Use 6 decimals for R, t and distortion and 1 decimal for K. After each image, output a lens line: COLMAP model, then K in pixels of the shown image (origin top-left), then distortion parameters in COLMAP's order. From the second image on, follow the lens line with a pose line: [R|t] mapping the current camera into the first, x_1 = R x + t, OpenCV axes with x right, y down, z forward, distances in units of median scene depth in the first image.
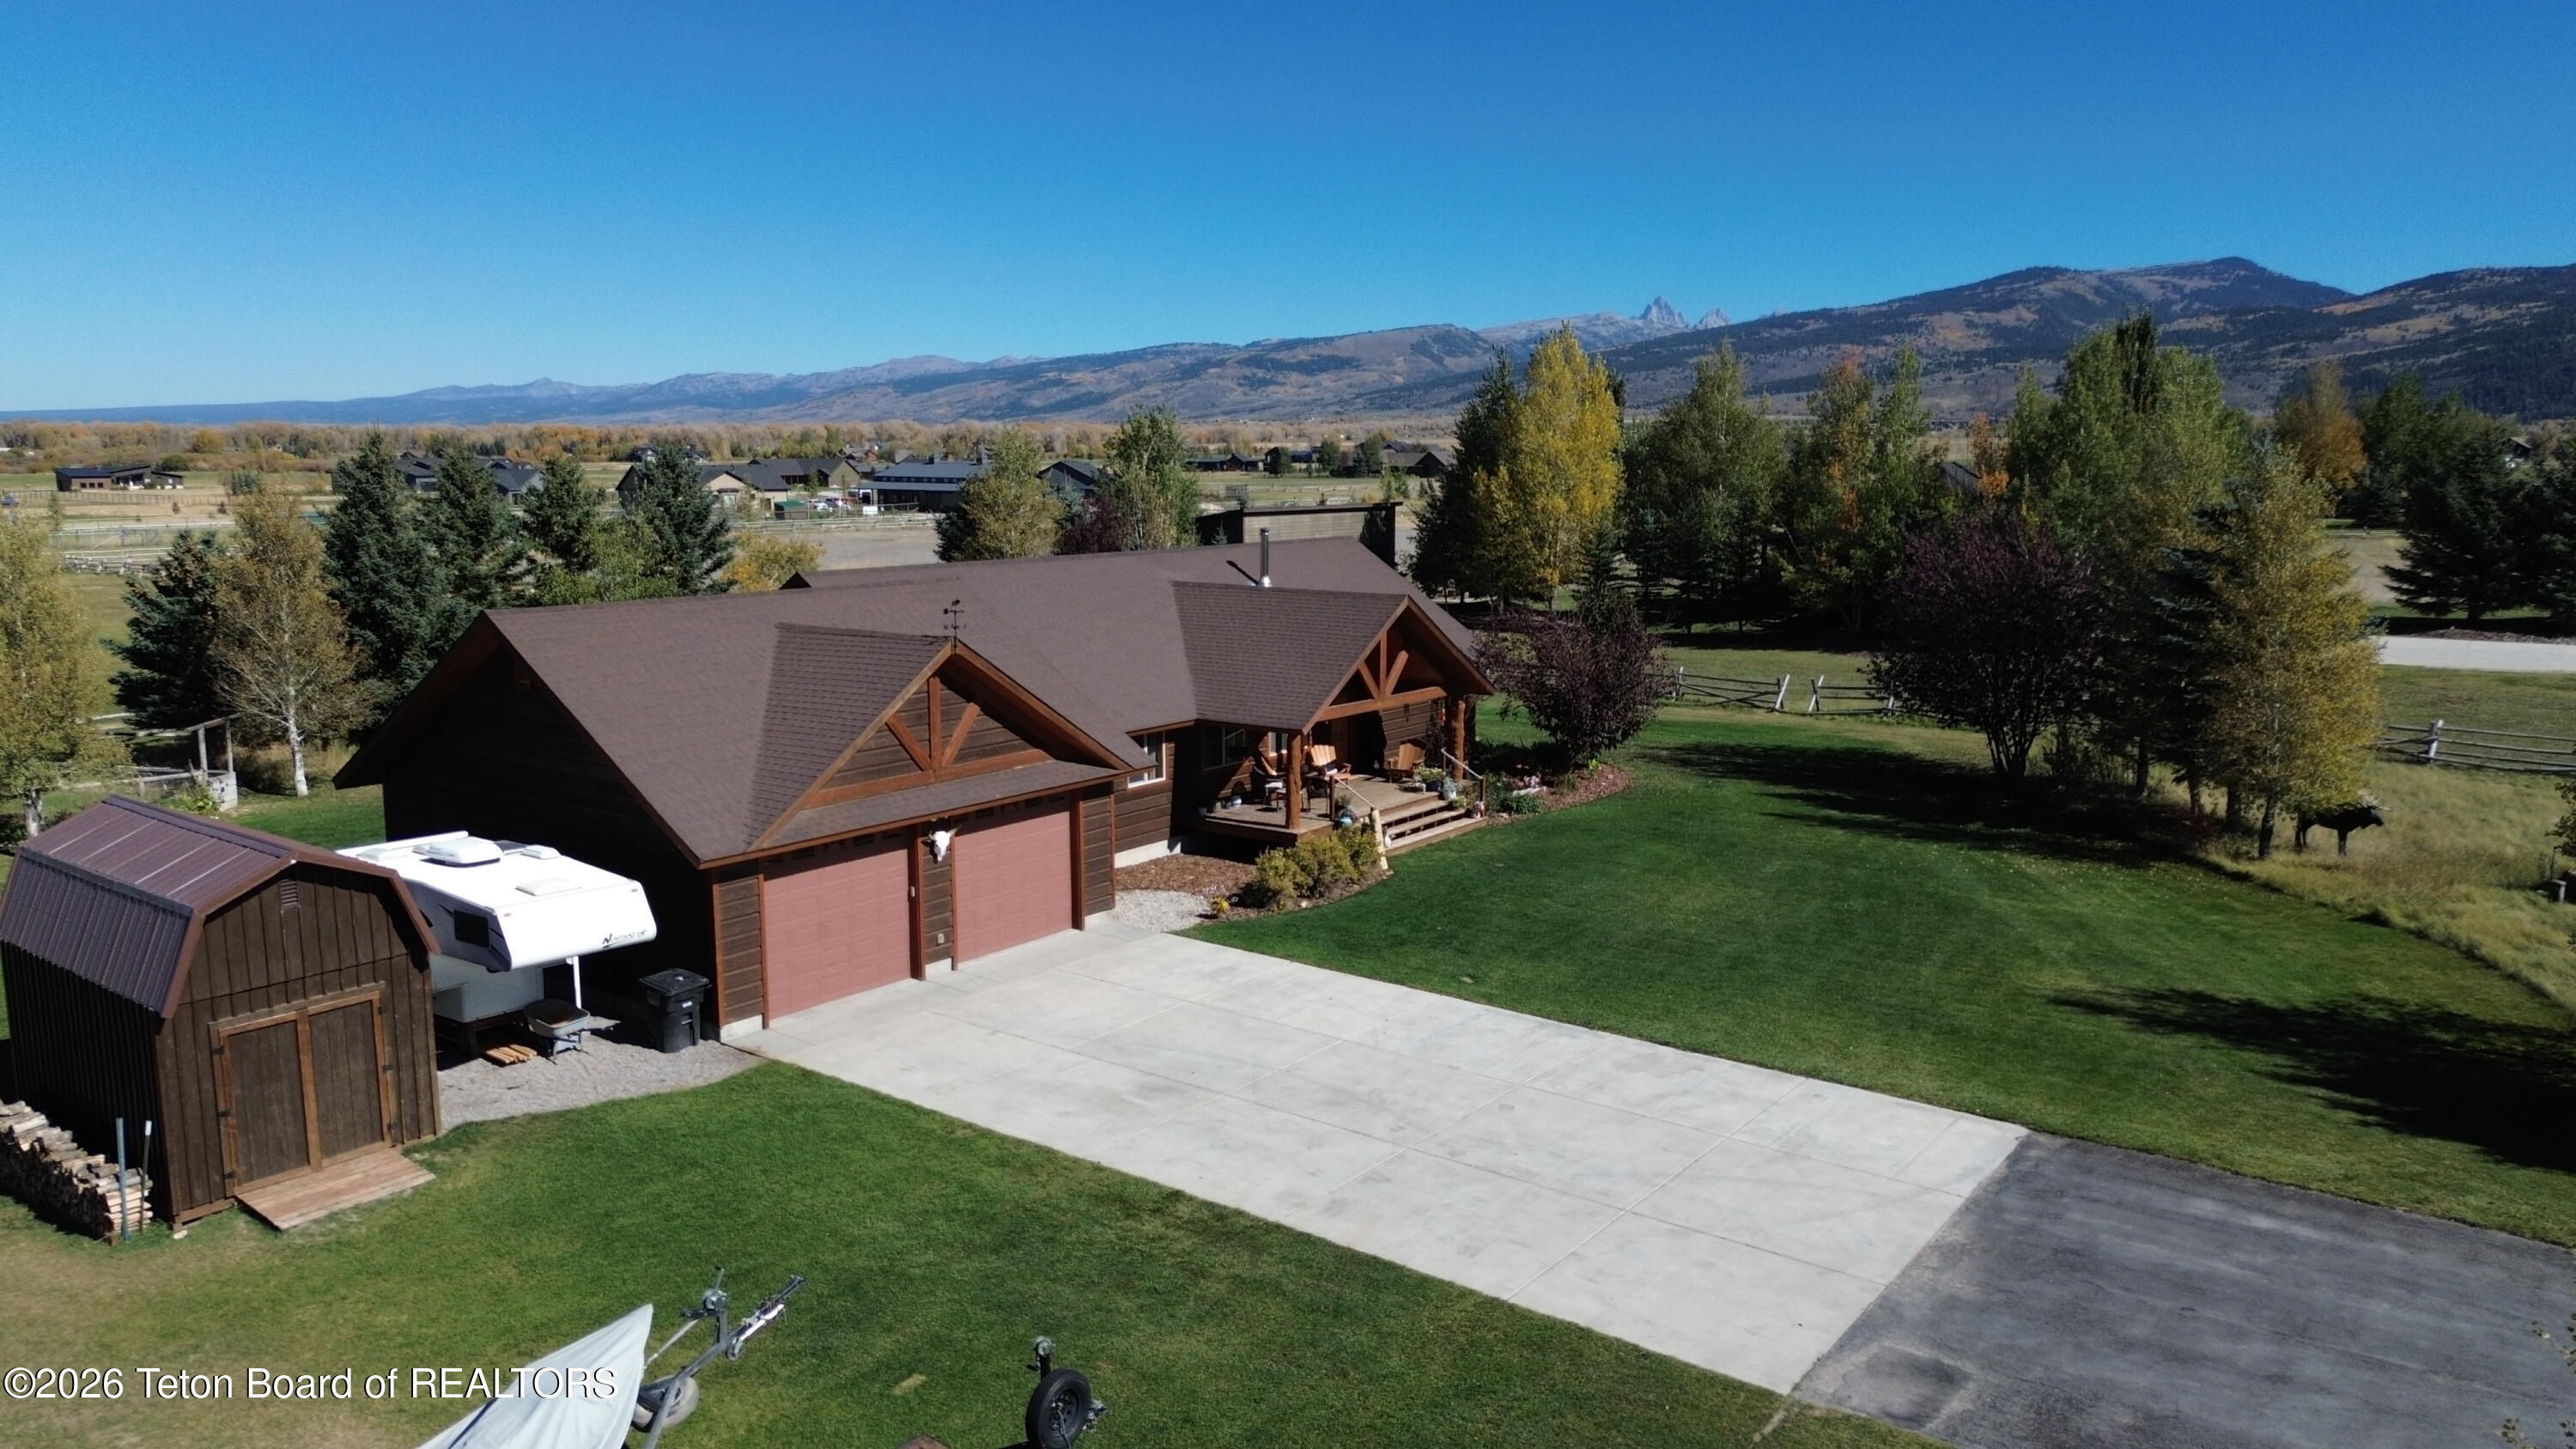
lens RADIAL K [[1819.1, 0, 1288.0], [0, 1819.1, 724.5], [0, 0, 1]] dist [0.063519, -0.054928]
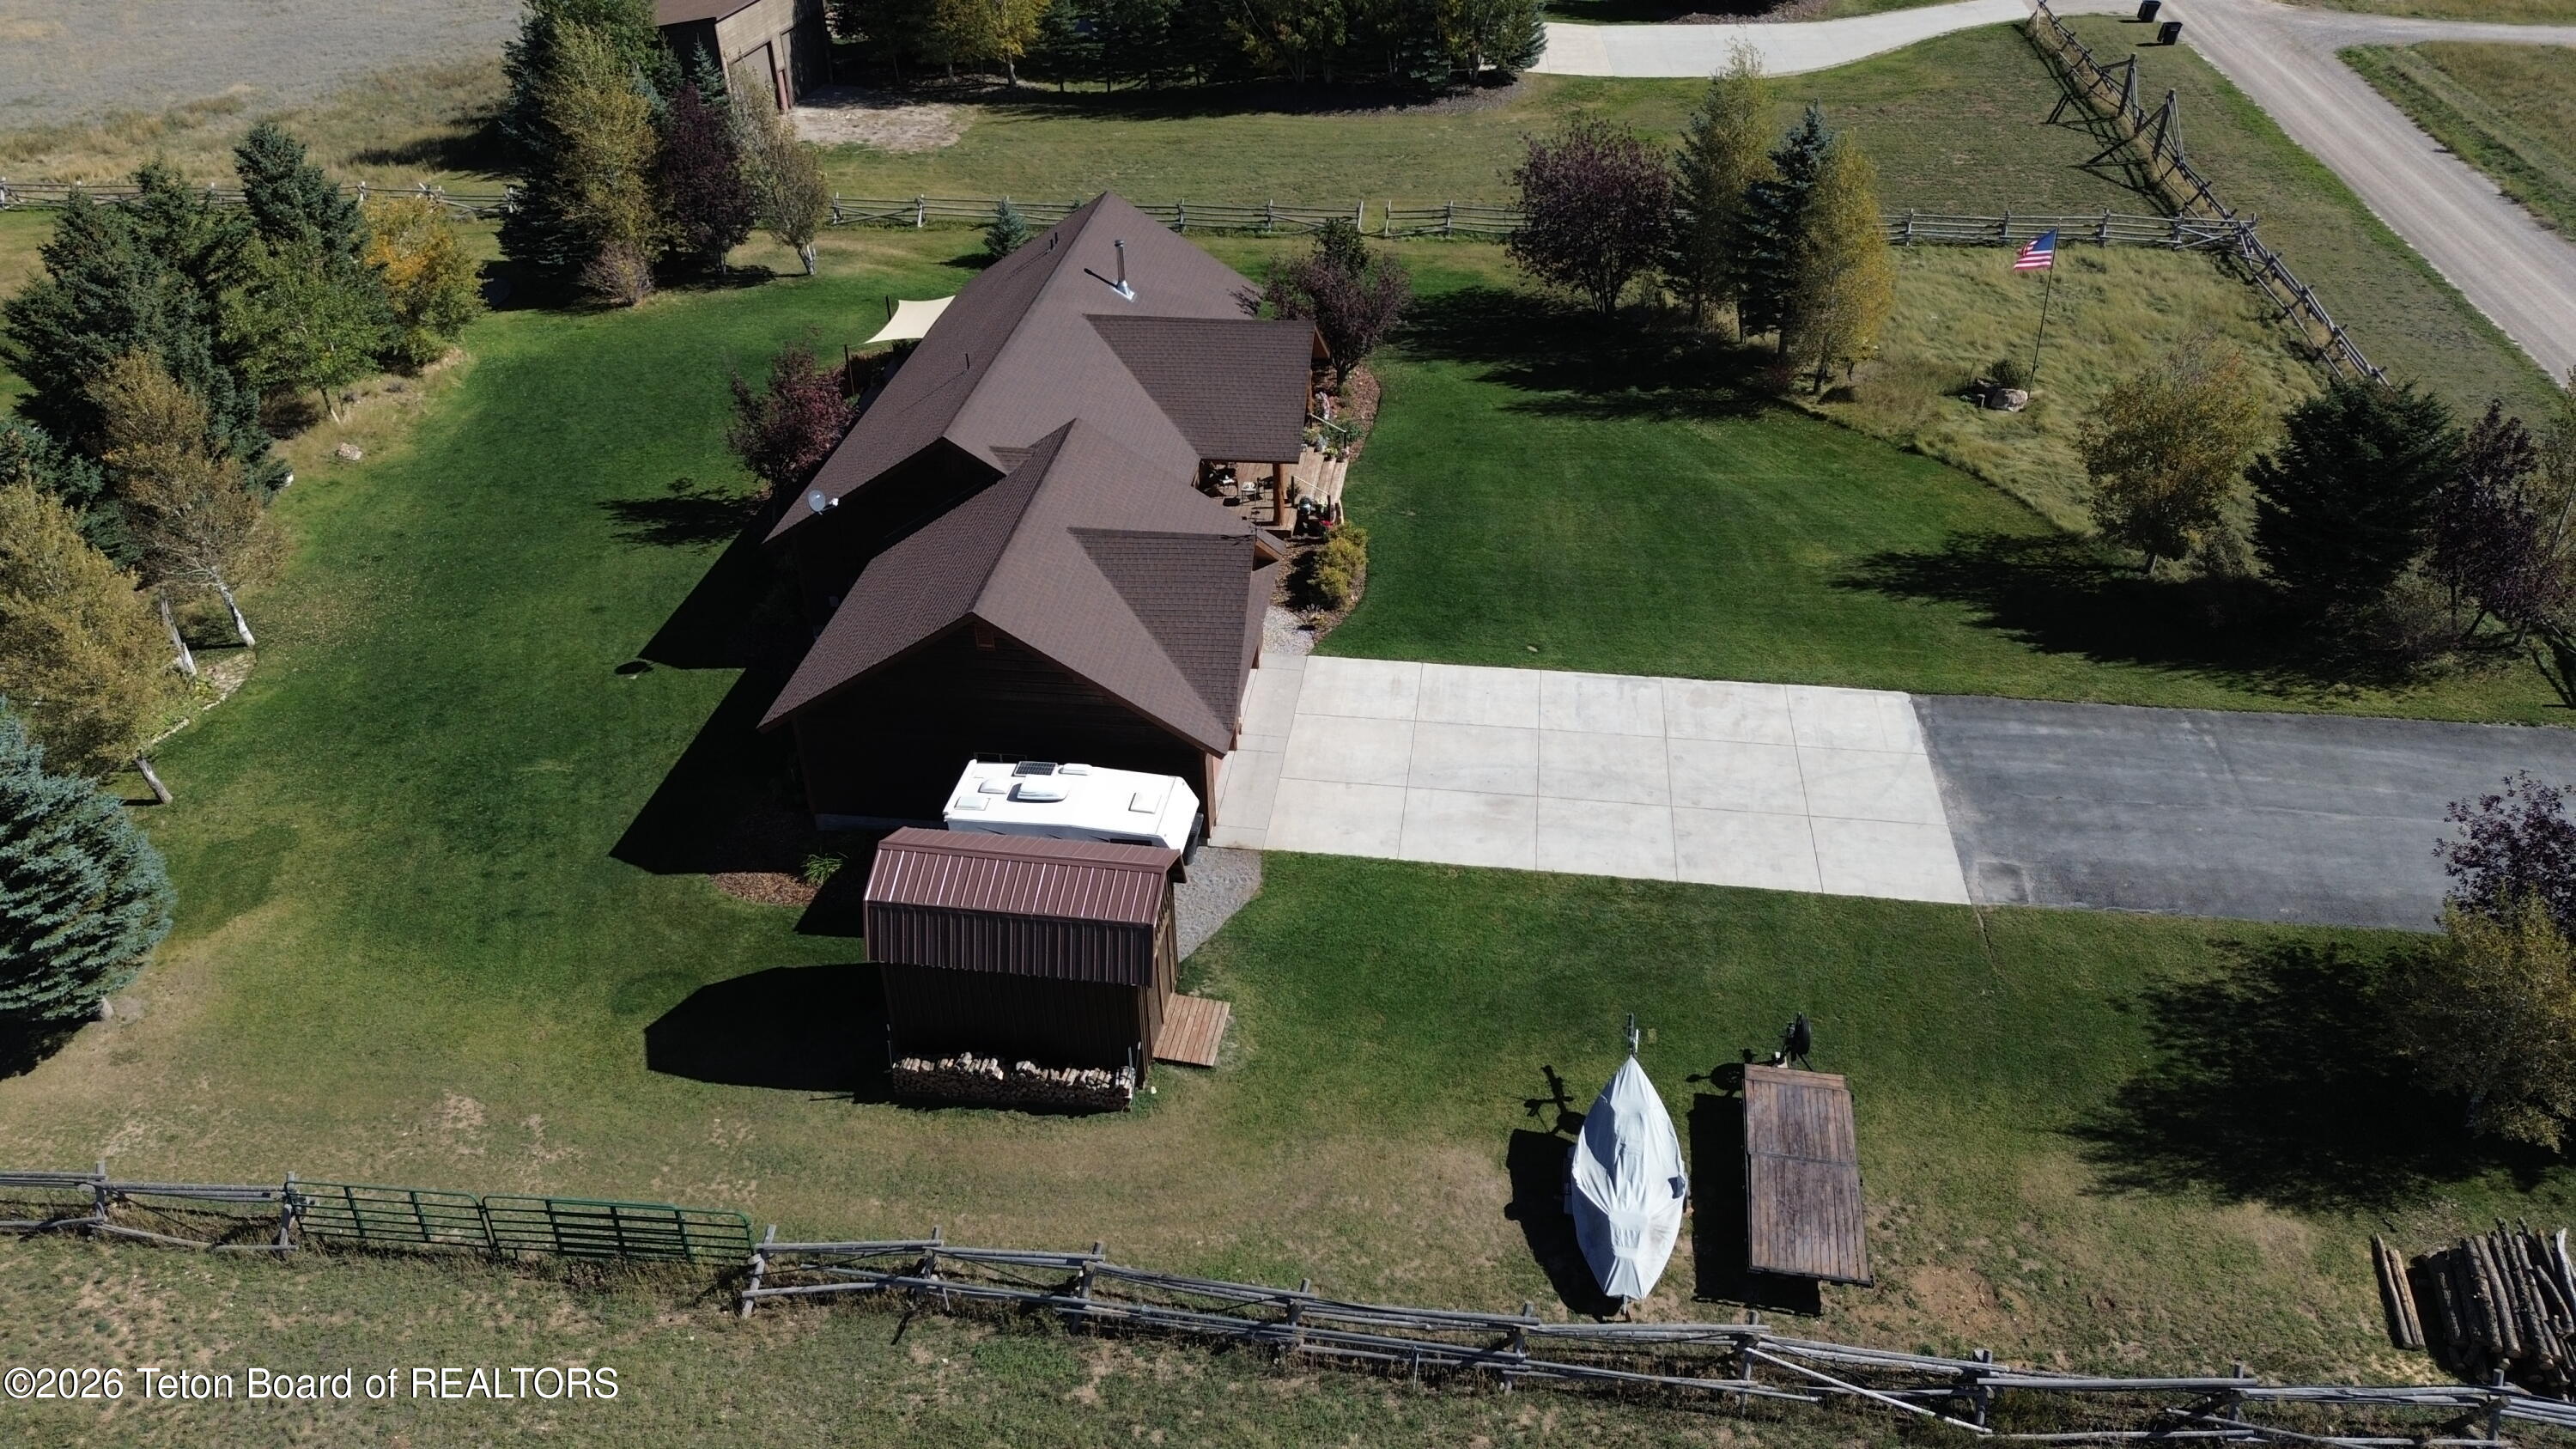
lens RADIAL K [[1819.1, 0, 1288.0], [0, 1819.1, 724.5], [0, 0, 1]] dist [0.063519, -0.054928]
pose [[0.871349, -0.282843, 0.400938, -0.682668], [0.092968, 0.897501, 0.431101, -0.462913], [-0.481776, -0.338365, 0.808332, -0.178256]]
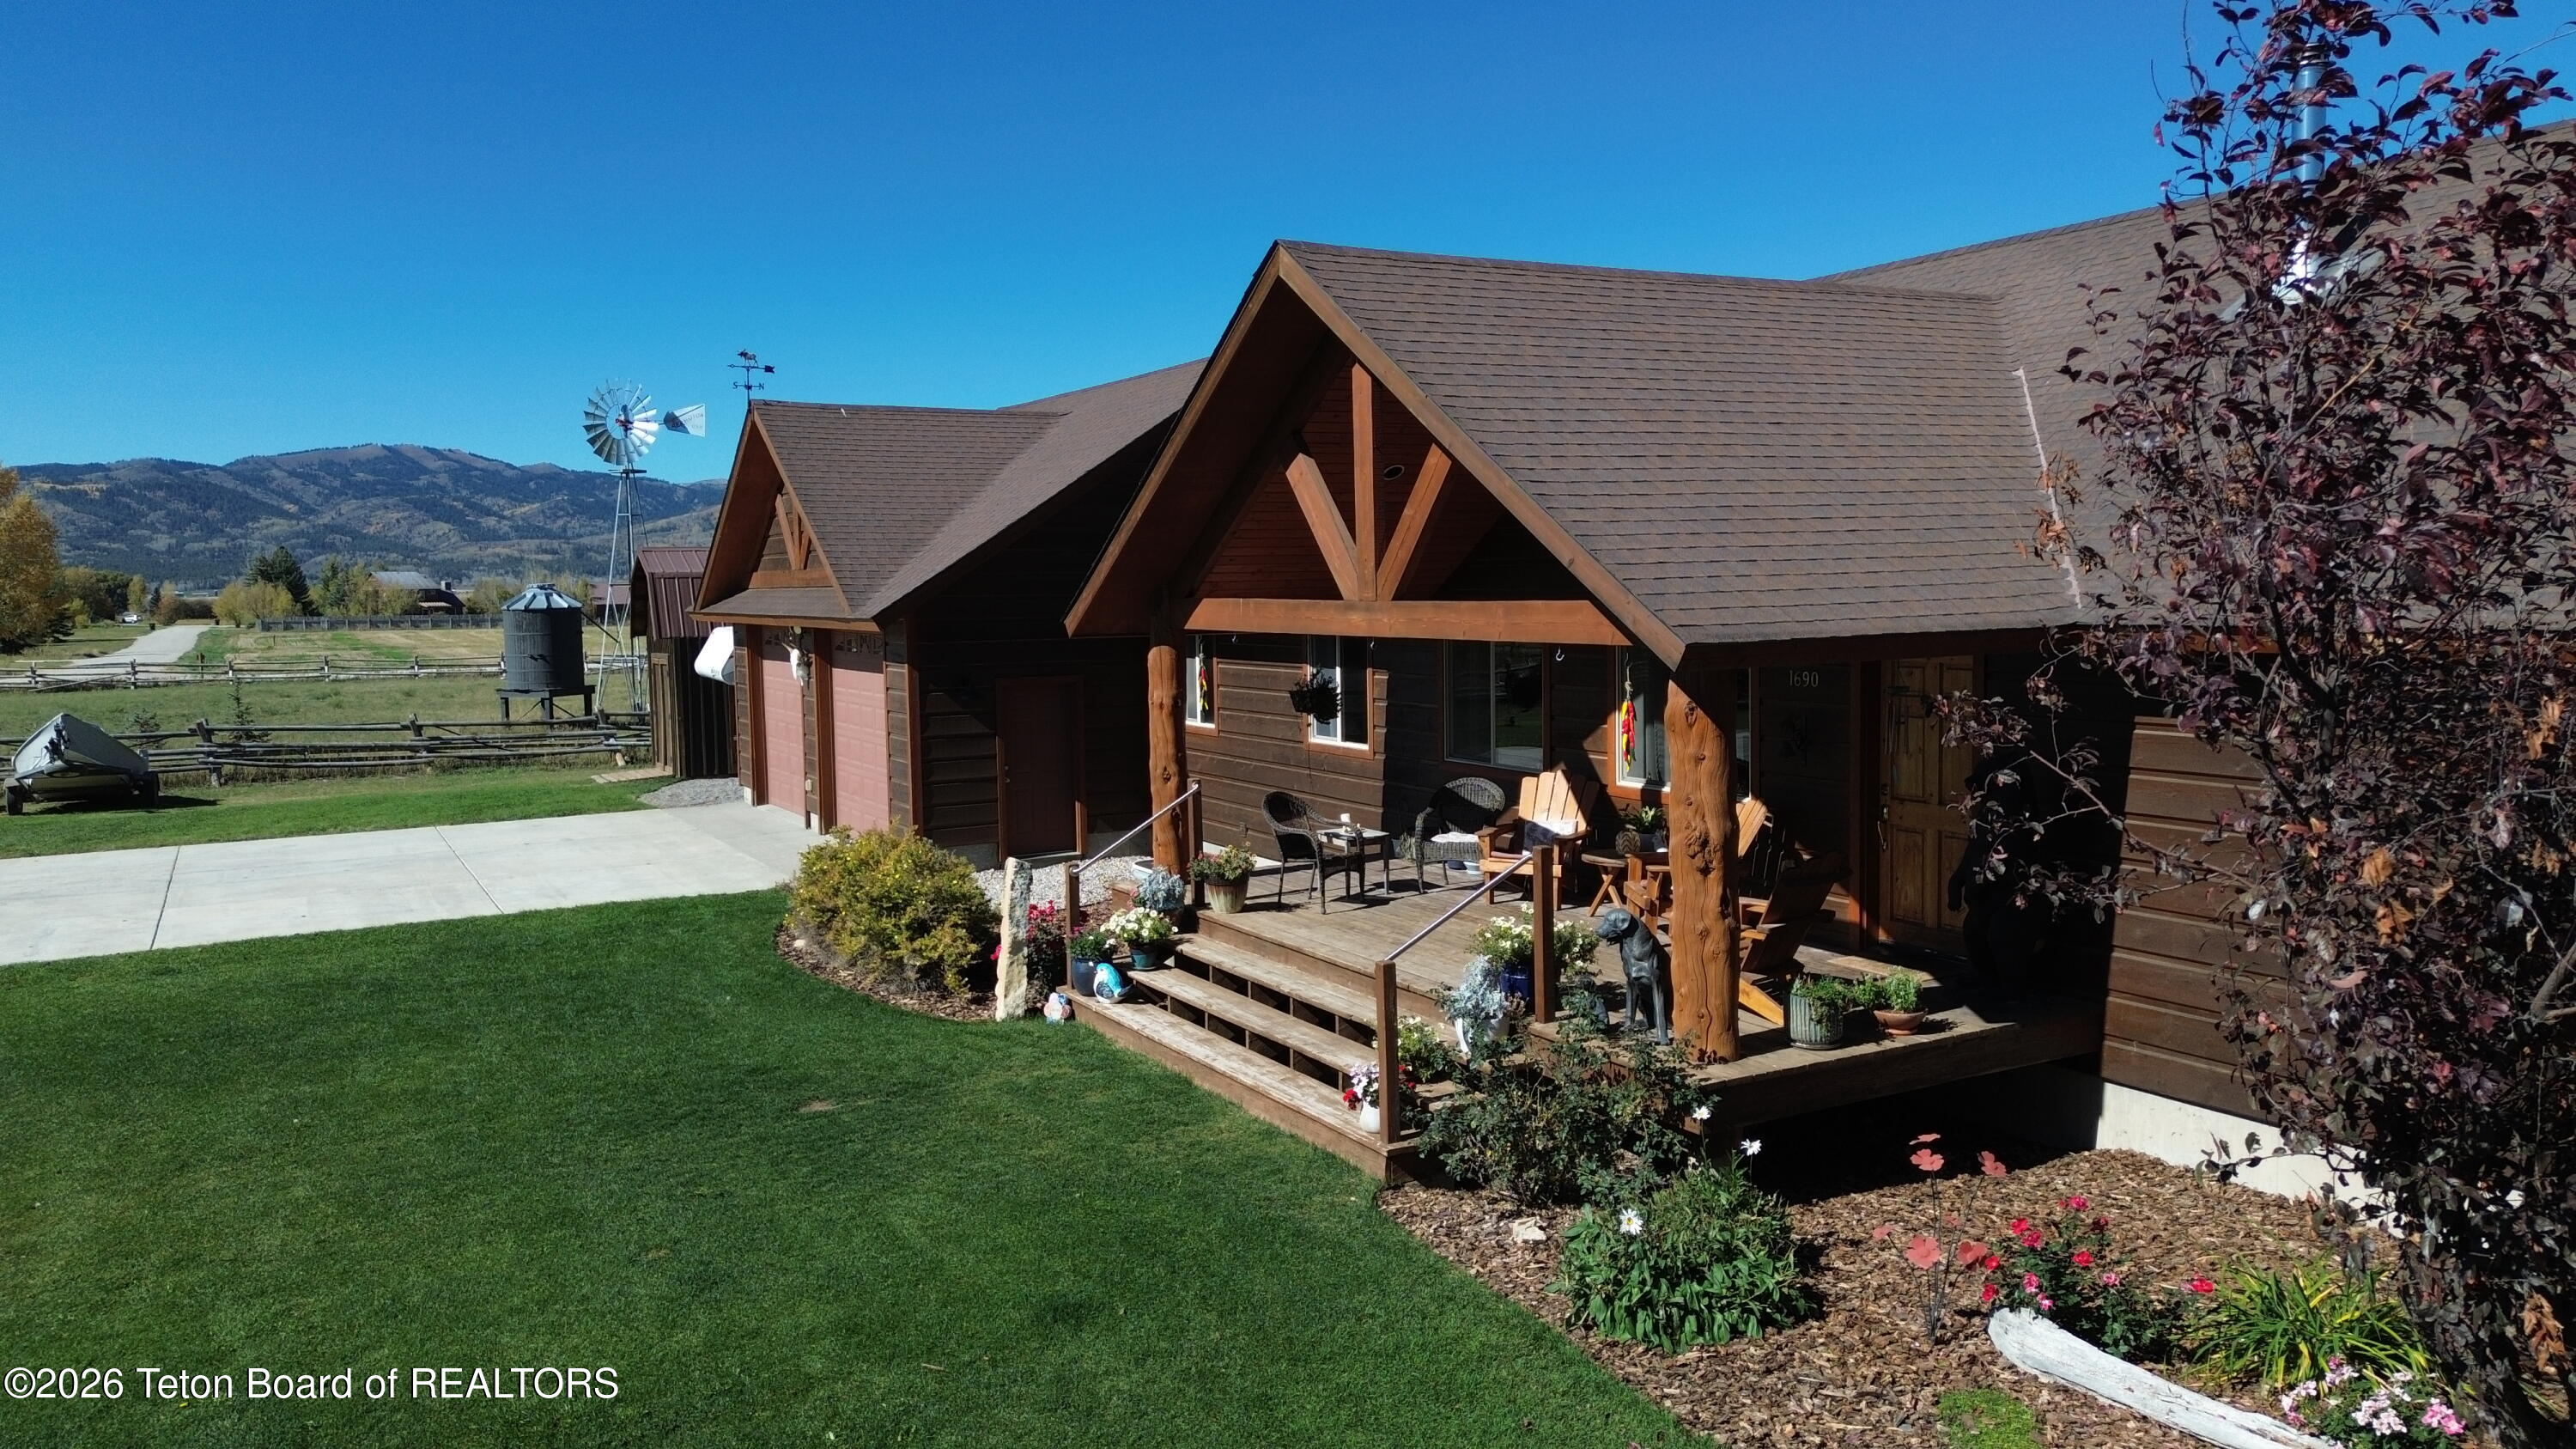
lens RADIAL K [[1831.3, 0, 1288.0], [0, 1831.3, 724.5], [0, 0, 1]] dist [0.065443, -0.057220]
pose [[-0.402345, 0.089470, -0.911105, 0.424935], [-0.113159, 0.982721, 0.146474, -0.047877], [0.908468, 0.162033, -0.385269, 1.384453]]
